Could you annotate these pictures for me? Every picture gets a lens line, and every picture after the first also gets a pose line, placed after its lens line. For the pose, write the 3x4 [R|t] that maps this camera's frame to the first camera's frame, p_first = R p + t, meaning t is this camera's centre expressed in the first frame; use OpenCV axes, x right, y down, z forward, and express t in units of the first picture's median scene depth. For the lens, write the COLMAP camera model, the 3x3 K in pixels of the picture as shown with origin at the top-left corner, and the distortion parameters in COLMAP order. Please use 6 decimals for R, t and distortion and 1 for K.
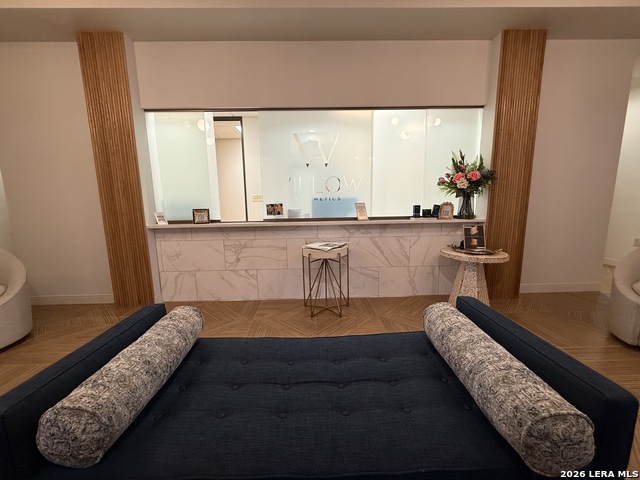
lens RADIAL K [[255.8, 0, 318.3], [0, 255.8, 240.1], [0, 0, 1]] dist [0.000639, 0.000785]
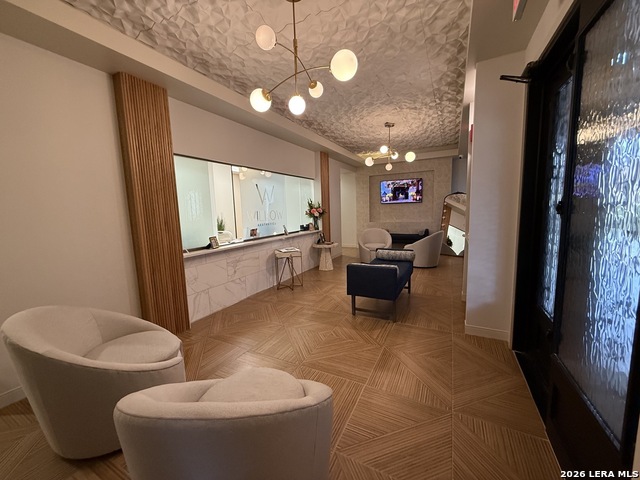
lens RADIAL K [[255.8, 0, 316.1], [0, 255.8, 239.0], [0, 0, 1]] dist [0.000639, 0.000785]
pose [[0.491460, -0.098866, 0.865270, -1.291040], [0.159010, 0.987021, 0.022461, -0.057907], [-0.856261, 0.126548, 0.500802, -0.064378]]
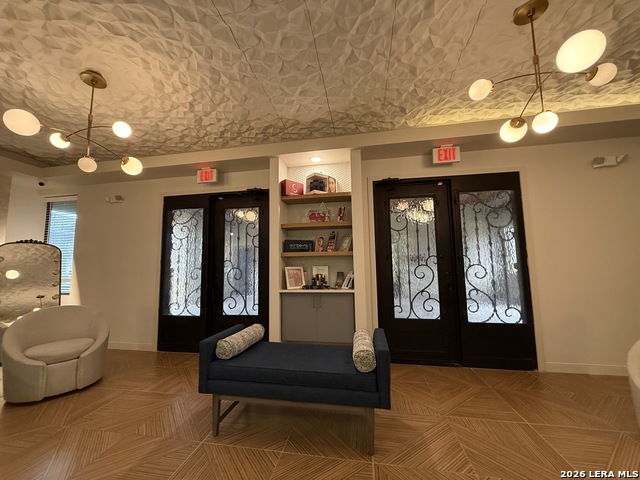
lens RADIAL K [[255.8, 0, 320.5], [0, 255.8, 237.4], [0, 0, 1]] dist [0.000639, 0.000785]
pose [[-0.979218, 0.054959, 0.195221, -0.242061], [0.064804, 0.996910, 0.044401, -0.206902], [-0.192177, 0.056129, -0.979754, 1.017338]]
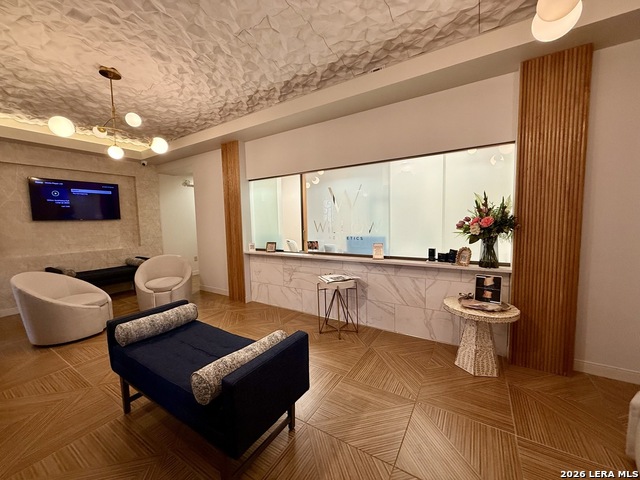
lens RADIAL K [[255.8, 0, 316.4], [0, 255.8, 238.7], [0, 0, 1]] dist [0.000639, 0.000785]
pose [[0.830218, 0.039813, -0.556015, 0.573600], [-0.072579, 0.996676, -0.037006, -0.105179], [0.552693, 0.071079, 0.830348, -0.084839]]
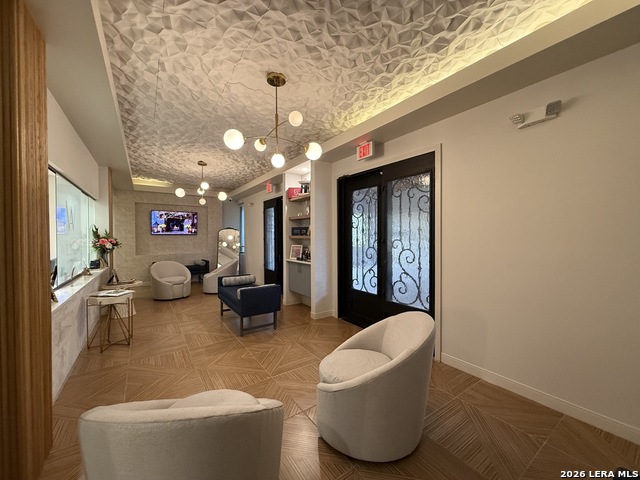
lens RADIAL K [[255.8, 0, 319.7], [0, 255.8, 238.8], [0, 0, 1]] dist [0.000639, 0.000785]
pose [[-0.542126, 0.011310, 0.840221, -1.526070], [0.145102, 0.986149, 0.080348, -0.191393], [-0.827674, 0.165477, -0.536258, 0.710771]]
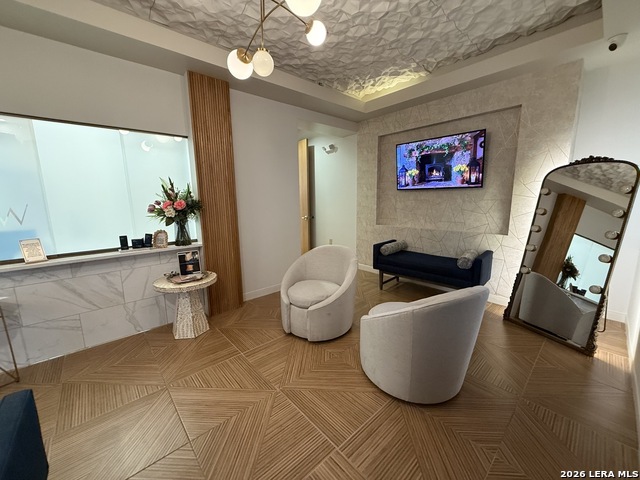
lens RADIAL K [[255.8, 0, 315.4], [0, 255.8, 240.8], [0, 0, 1]] dist [0.000639, 0.000785]
pose [[0.764858, -0.099943, 0.636399, 0.332826], [0.103814, 0.994103, 0.031350, -0.076781], [-0.635779, 0.042089, 0.770723, -0.121848]]
